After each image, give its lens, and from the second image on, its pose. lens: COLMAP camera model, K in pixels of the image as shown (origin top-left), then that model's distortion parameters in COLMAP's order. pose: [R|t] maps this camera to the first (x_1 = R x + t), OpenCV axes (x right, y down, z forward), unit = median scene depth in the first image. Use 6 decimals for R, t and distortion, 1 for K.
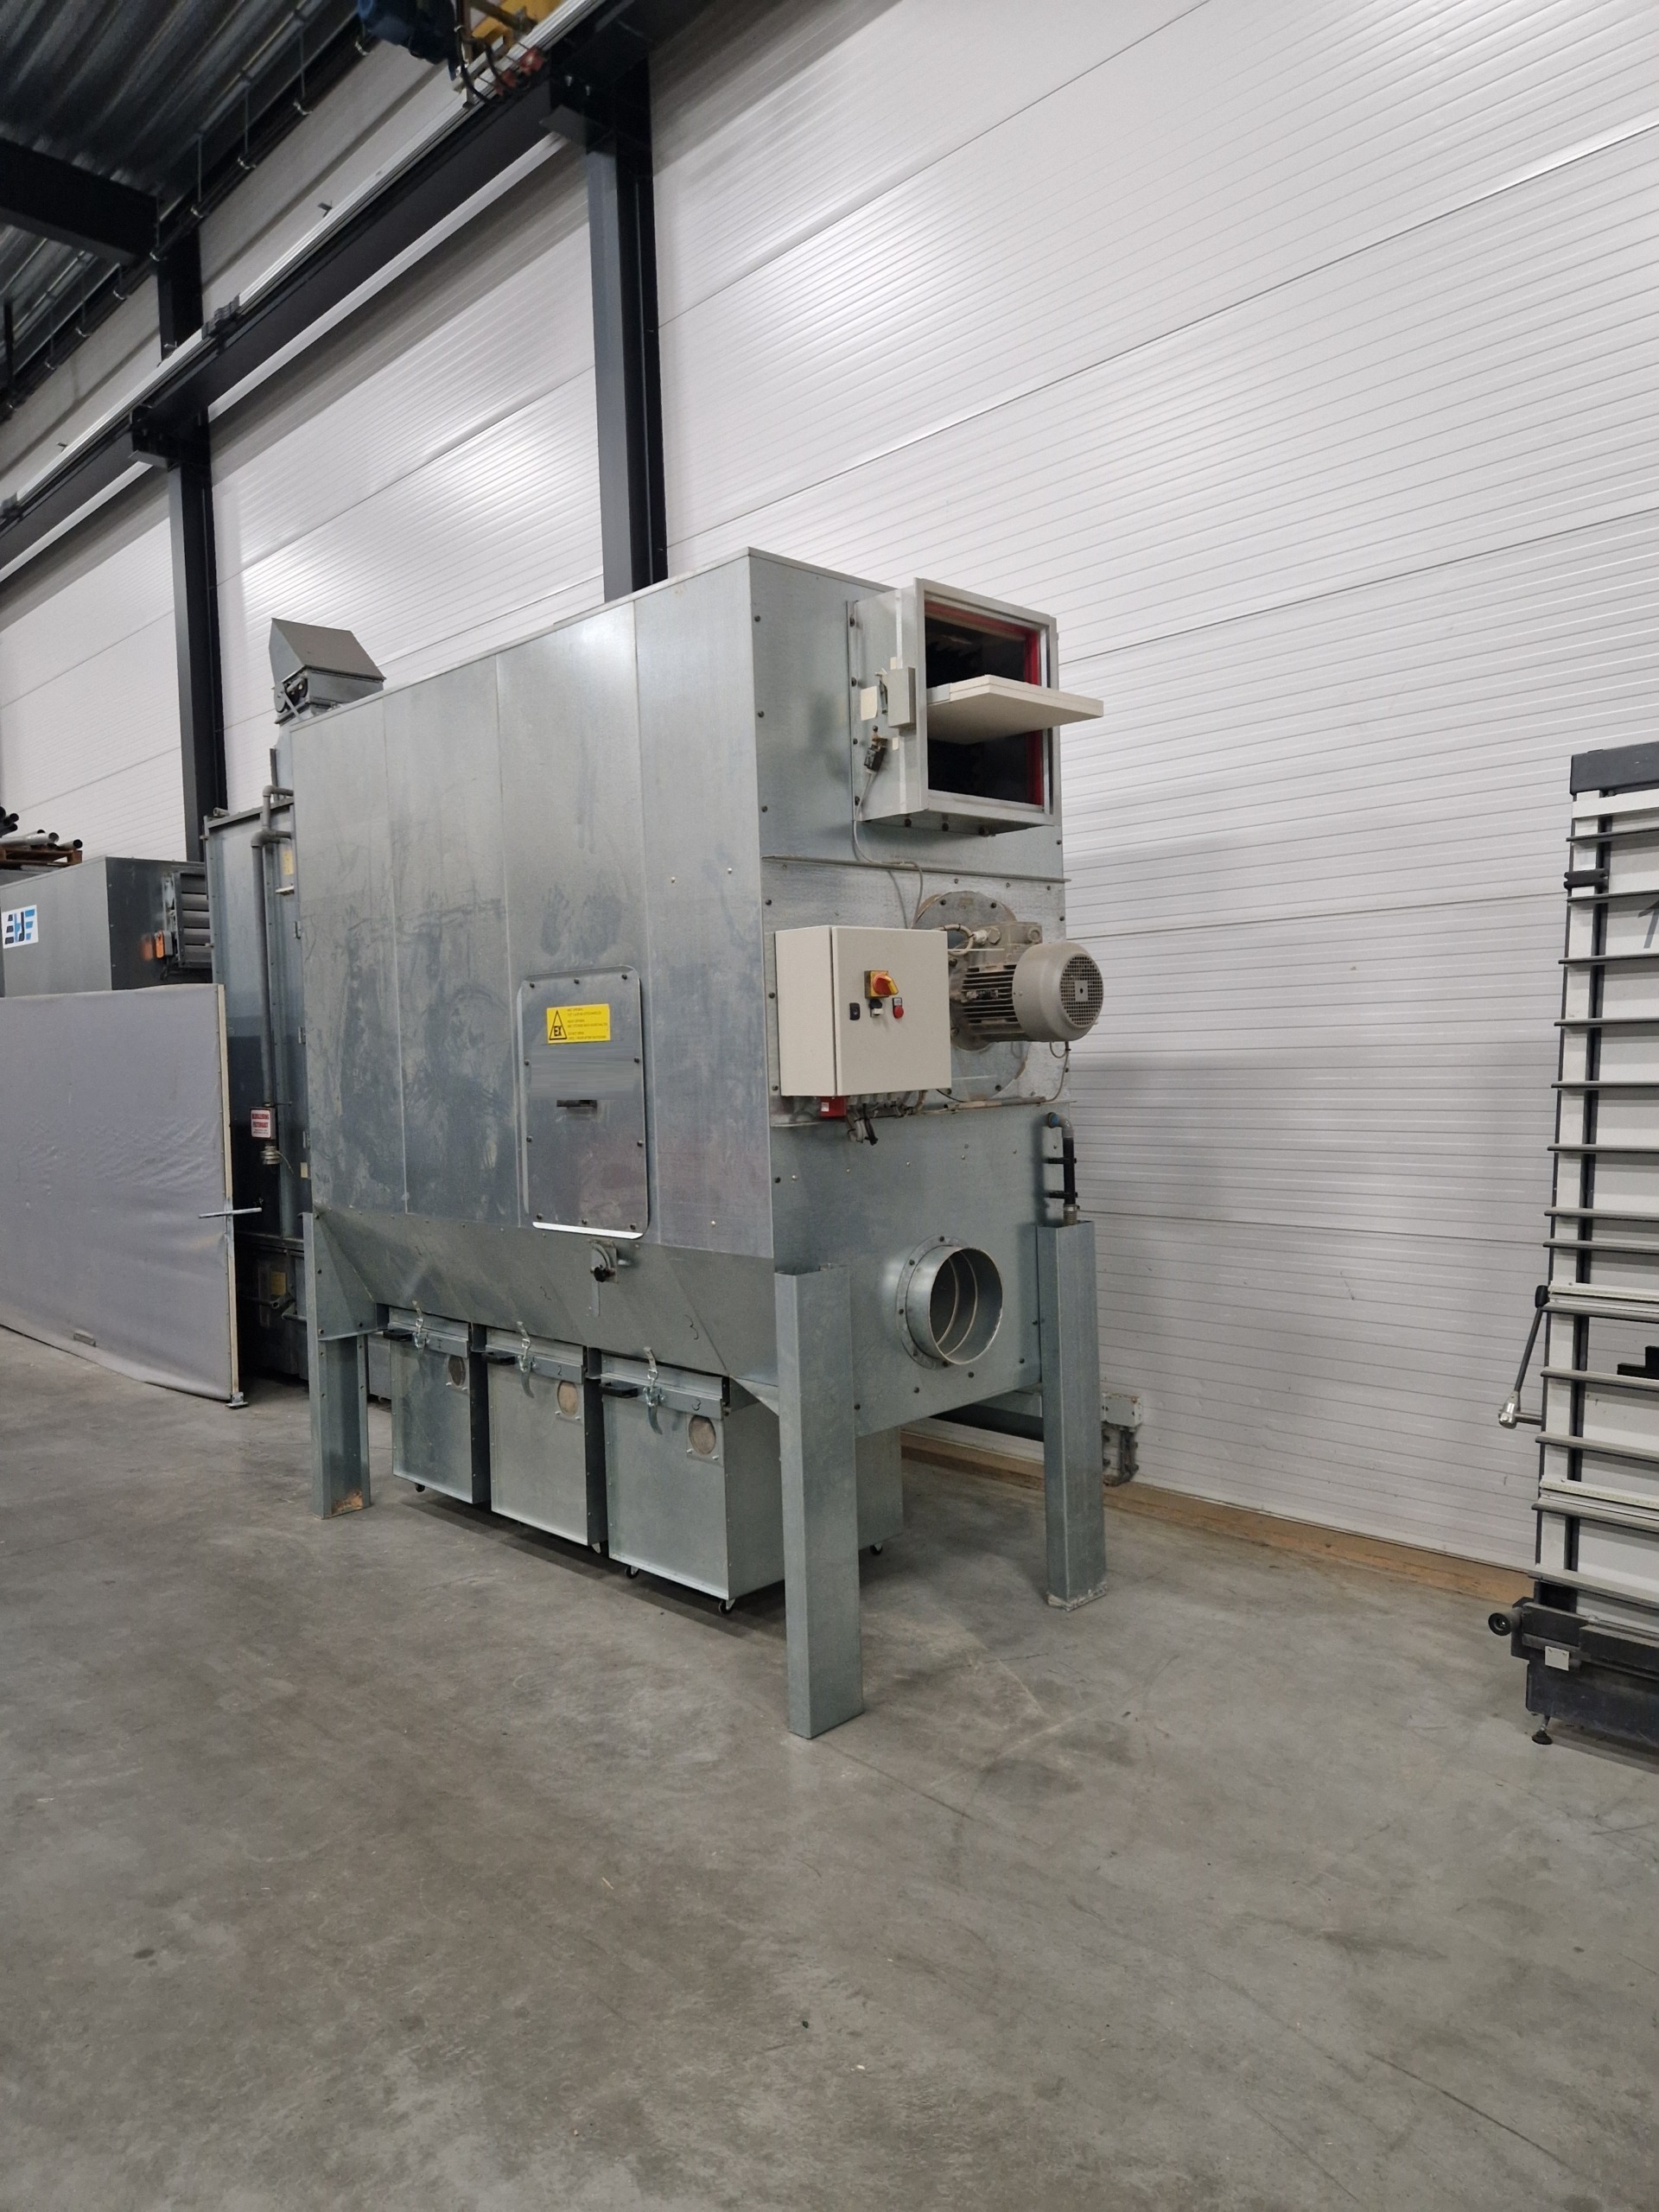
lens RADIAL K [[1485.9, 0, 822.2], [0, 1485.9, 1081.5], [0, 0, 1]] dist [0.070436, -0.069610]
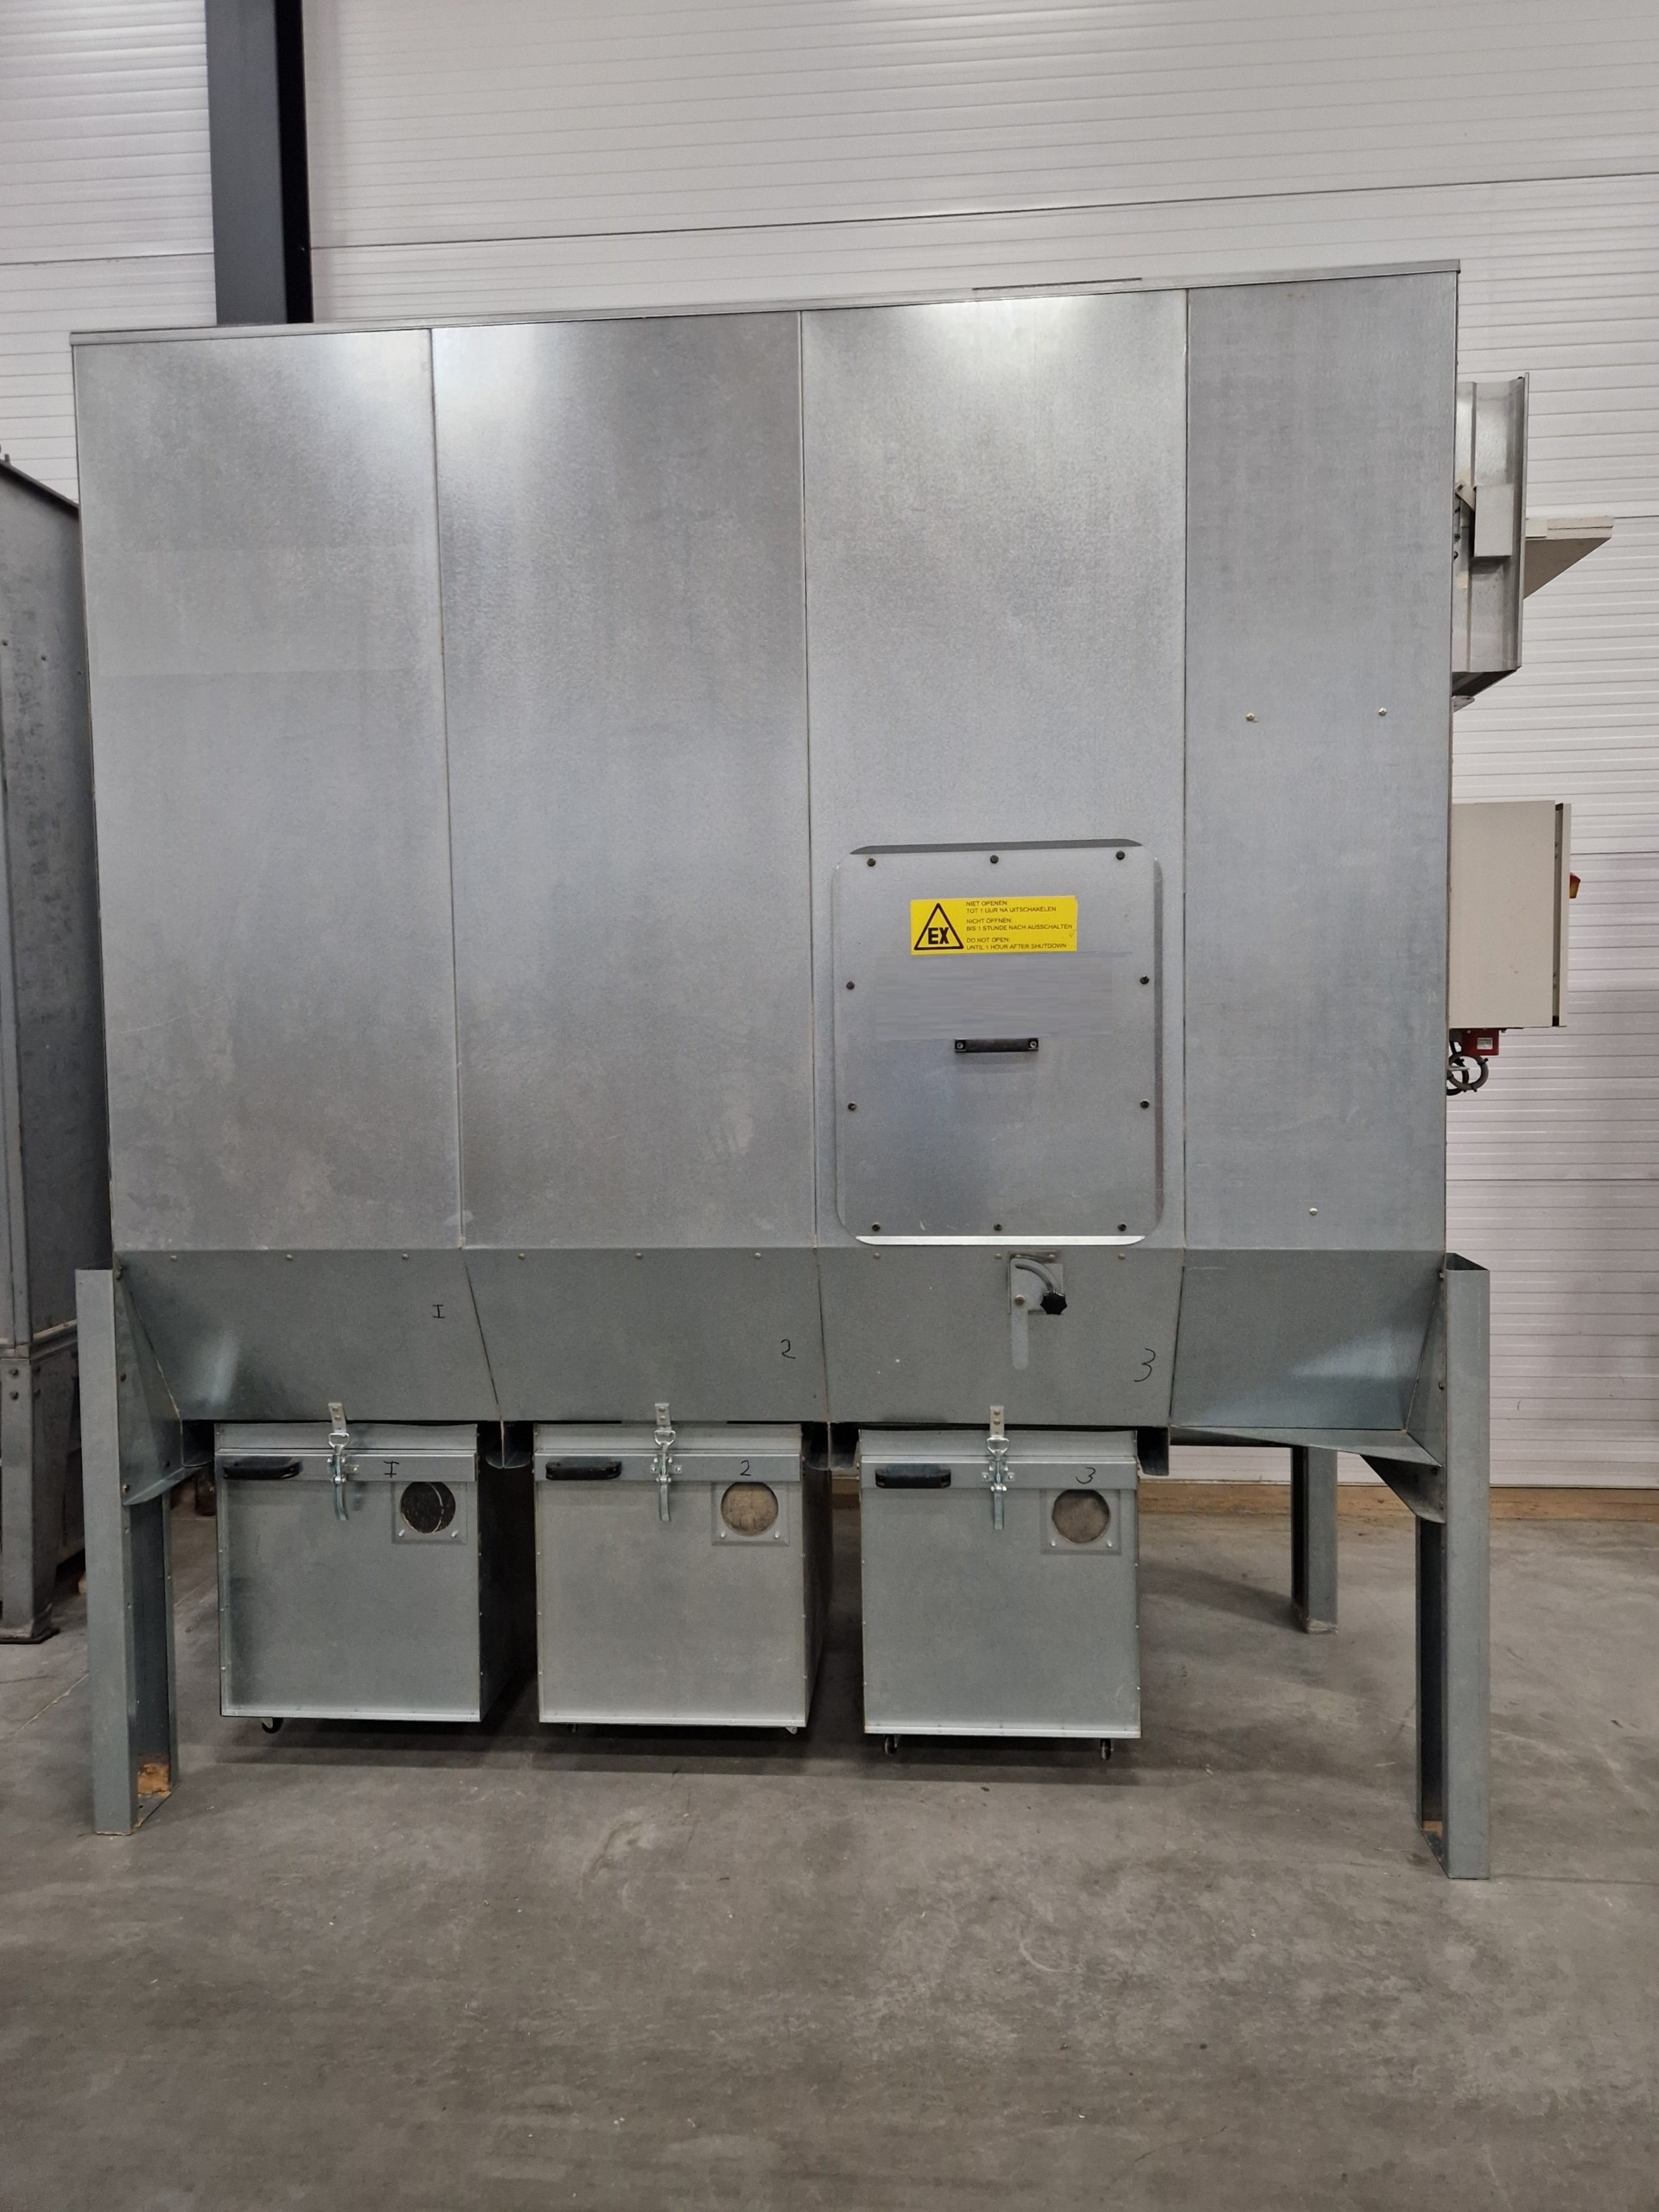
lens RADIAL K [[1485.9, 0, 822.2], [0, 1485.9, 1081.5], [0, 0, 1]] dist [0.070436, -0.069610]
pose [[0.751437, -0.013850, 0.659659, -0.613546], [0.007554, 0.999895, 0.012388, 0.019837], [-0.659761, -0.004325, 0.751463, 0.527593]]
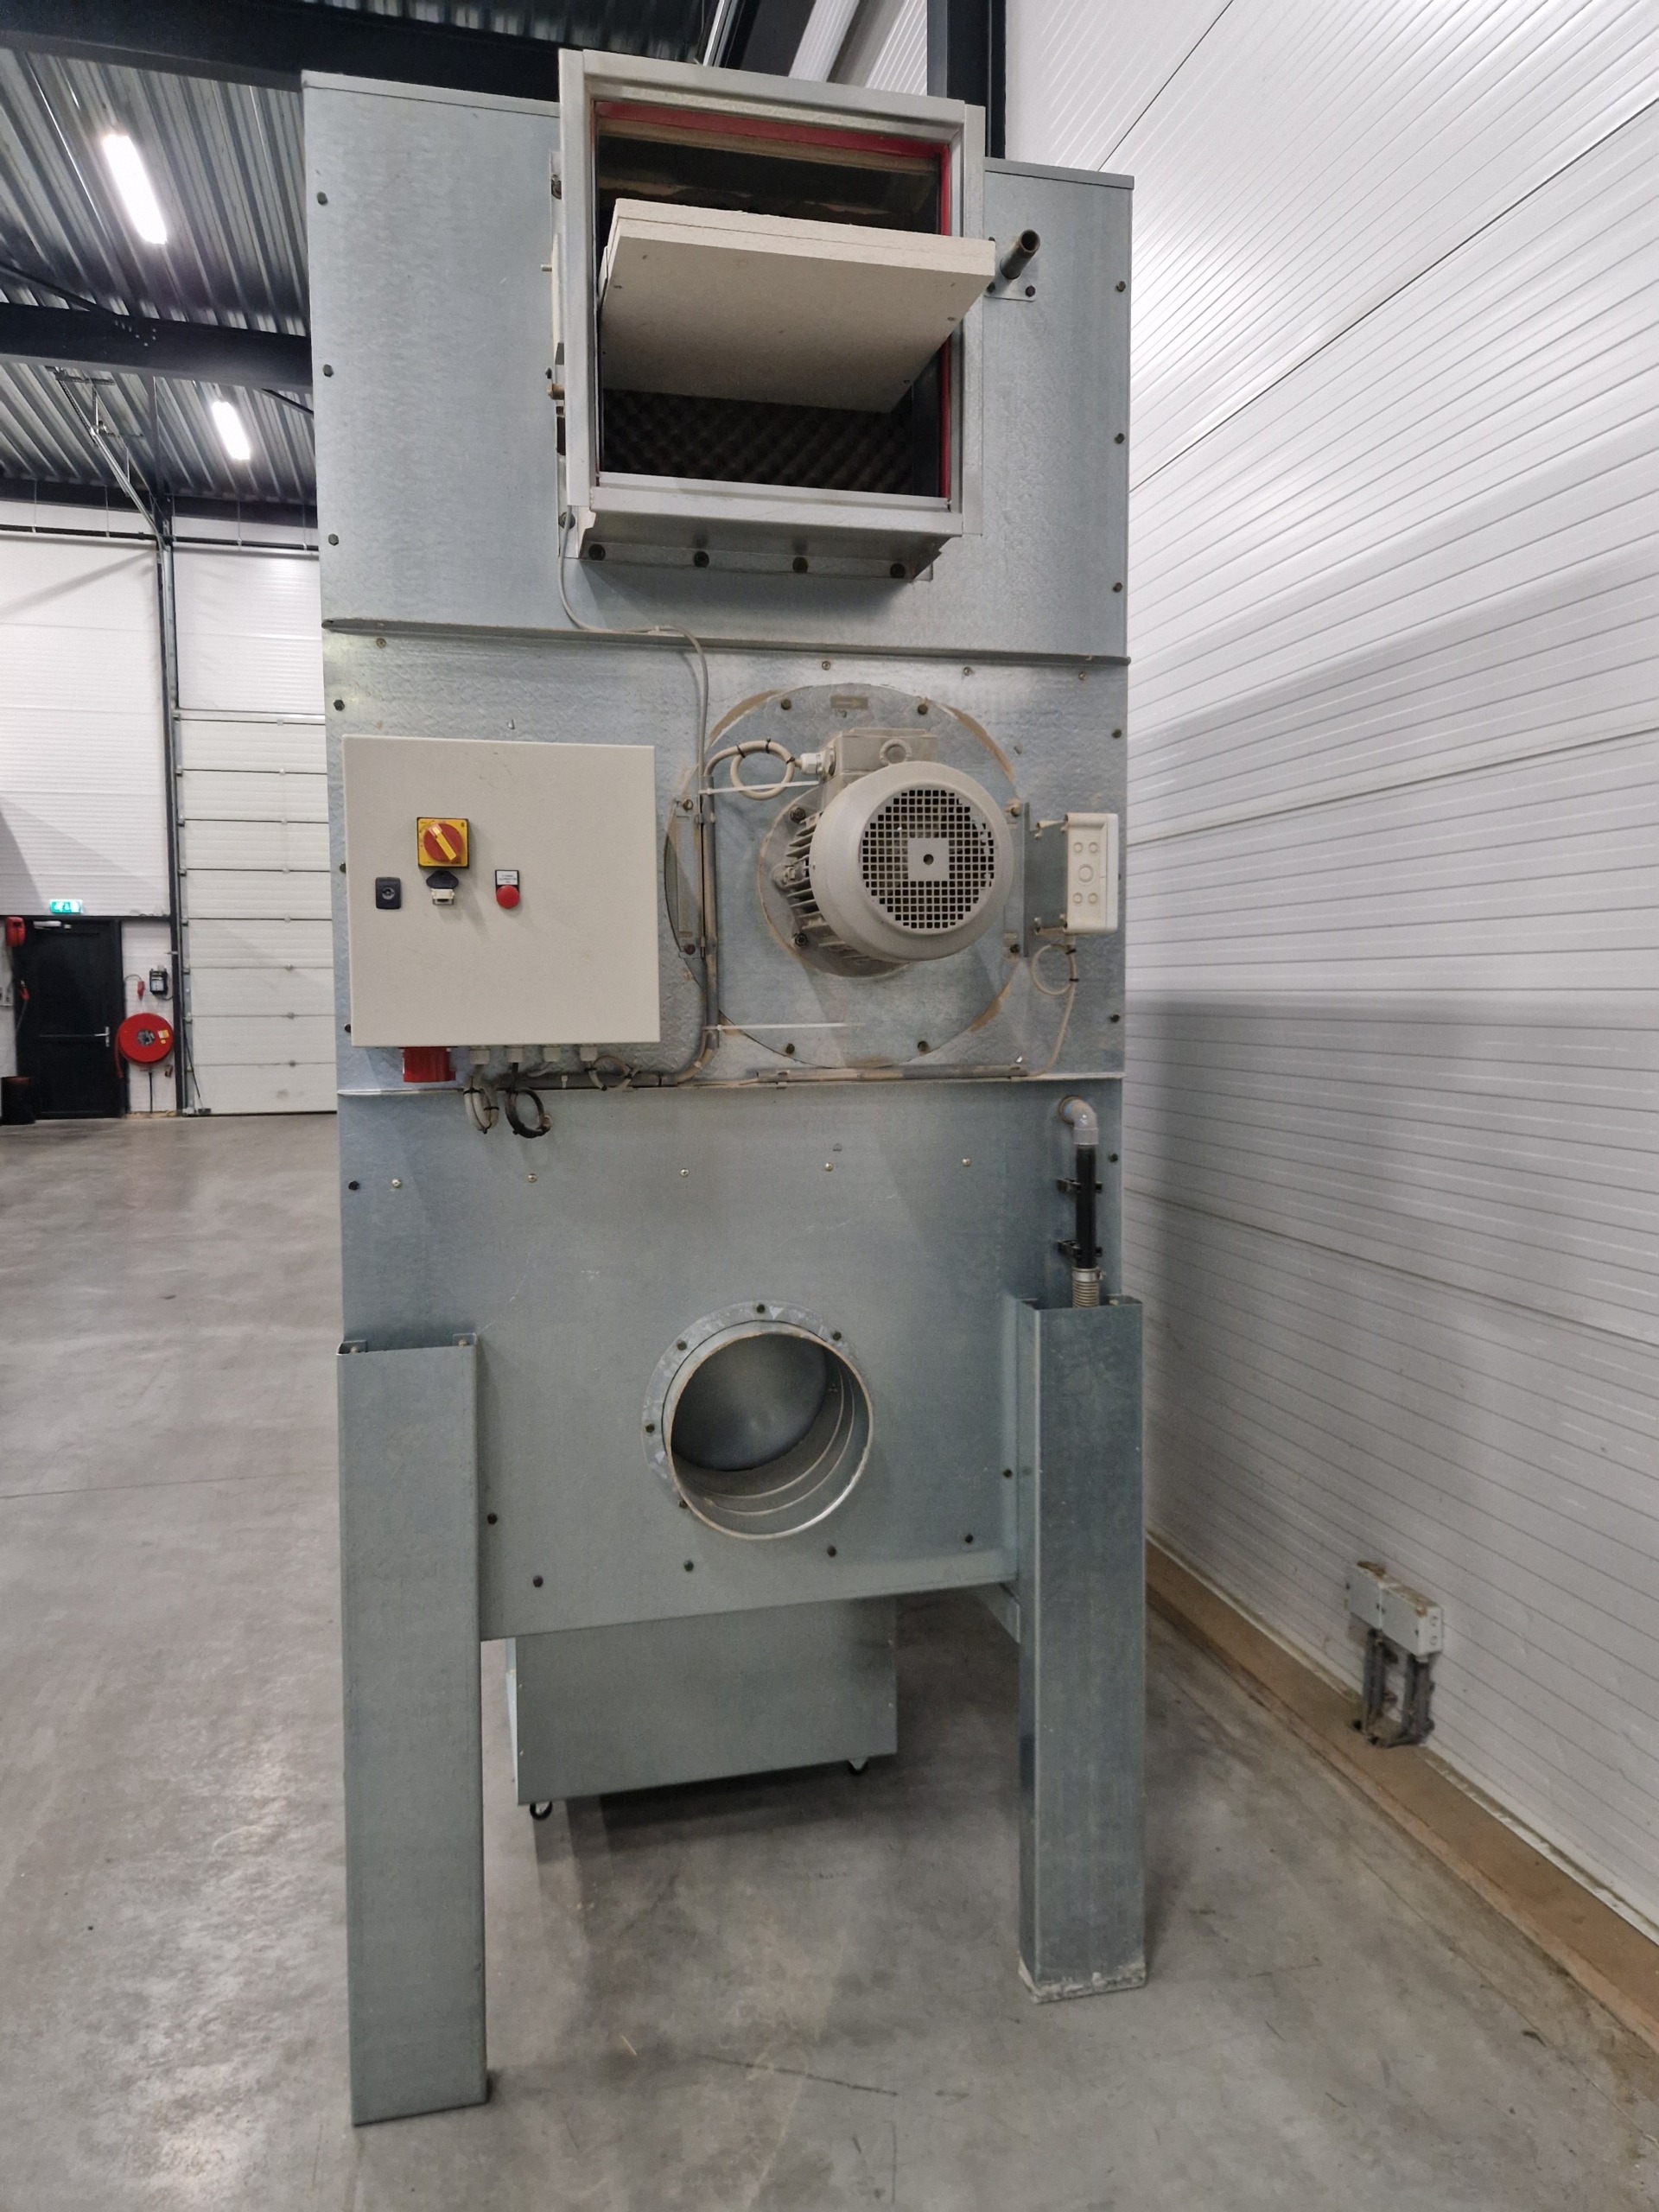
lens RADIAL K [[1485.9, 0, 822.2], [0, 1485.9, 1081.5], [0, 0, 1]] dist [0.070436, -0.069610]
pose [[0.858851, 0.058415, -0.508884, 0.349251], [-0.033746, 0.997770, 0.057579, -0.012300], [0.511113, -0.032279, 0.858907, 0.482041]]
